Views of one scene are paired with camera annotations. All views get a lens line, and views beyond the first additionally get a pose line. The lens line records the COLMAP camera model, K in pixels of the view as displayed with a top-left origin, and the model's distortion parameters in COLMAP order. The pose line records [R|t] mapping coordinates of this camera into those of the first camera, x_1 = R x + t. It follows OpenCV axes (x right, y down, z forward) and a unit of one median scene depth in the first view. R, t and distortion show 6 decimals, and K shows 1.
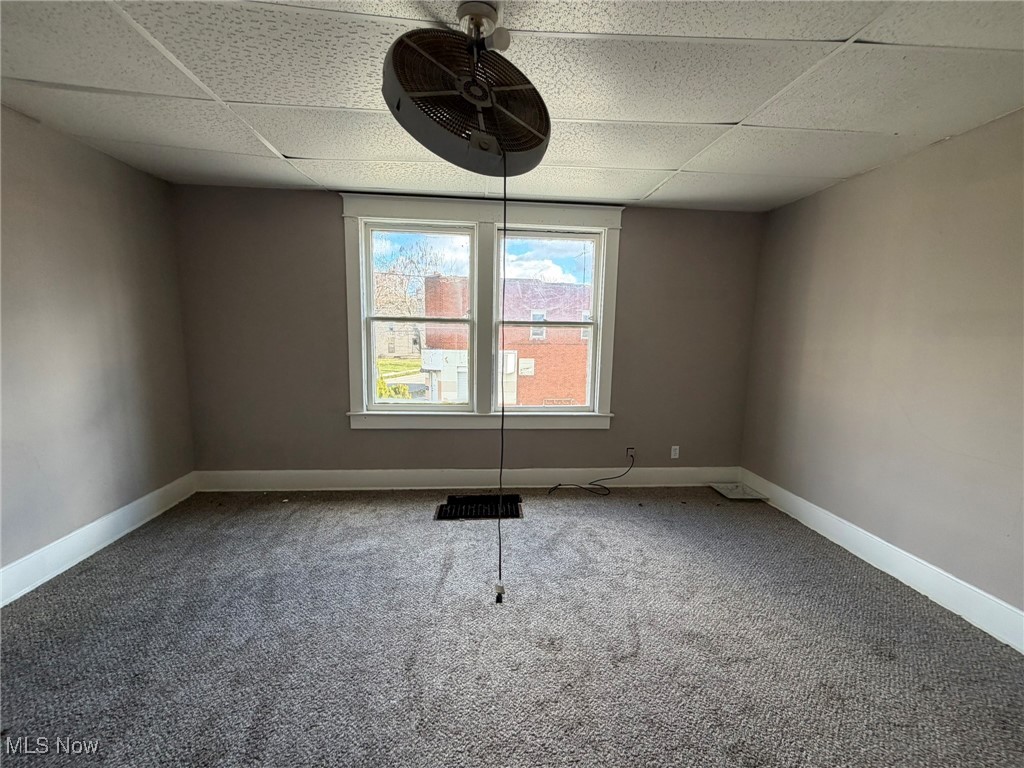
lens RADIAL K [[405.0, 0, 507.3], [0, 405.0, 383.6], [0, 0, 1]] dist [-0.001417, 0.000169]
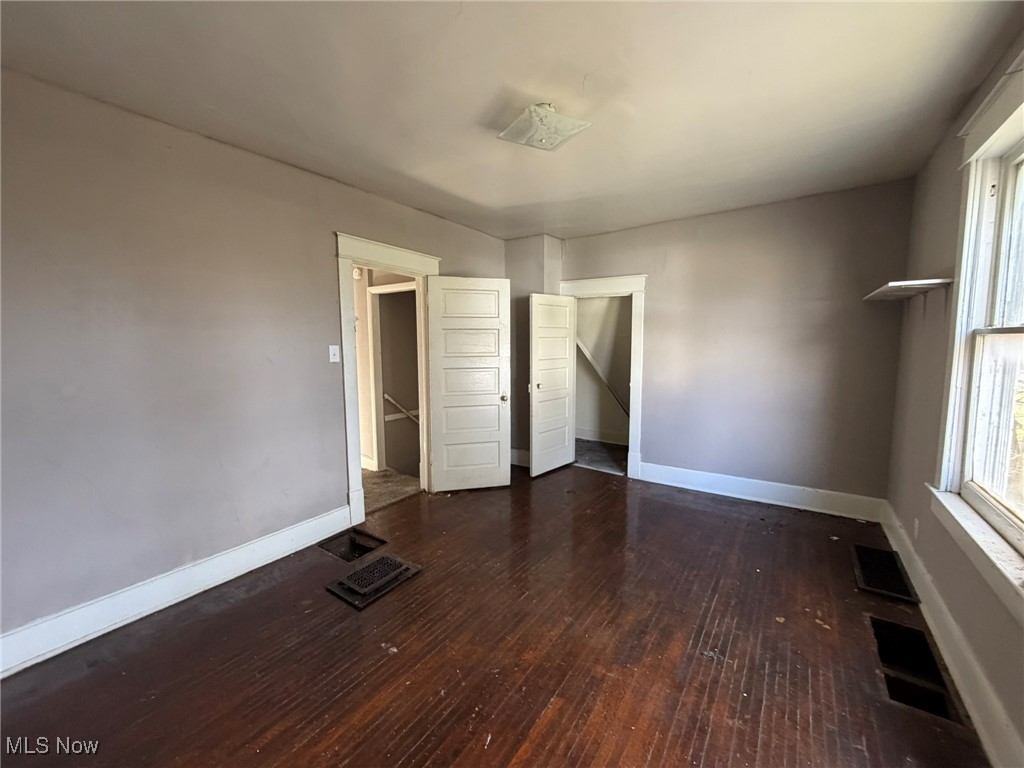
lens RADIAL K [[405.0, 0, 507.3], [0, 405.0, 383.6], [0, 0, 1]] dist [-0.001417, 0.000169]
pose [[-0.644782, 0.058317, -0.762139, 0.449619], [-0.113874, 0.978629, 0.171222, -0.102173], [0.755837, 0.197189, -0.624362, 0.806318]]
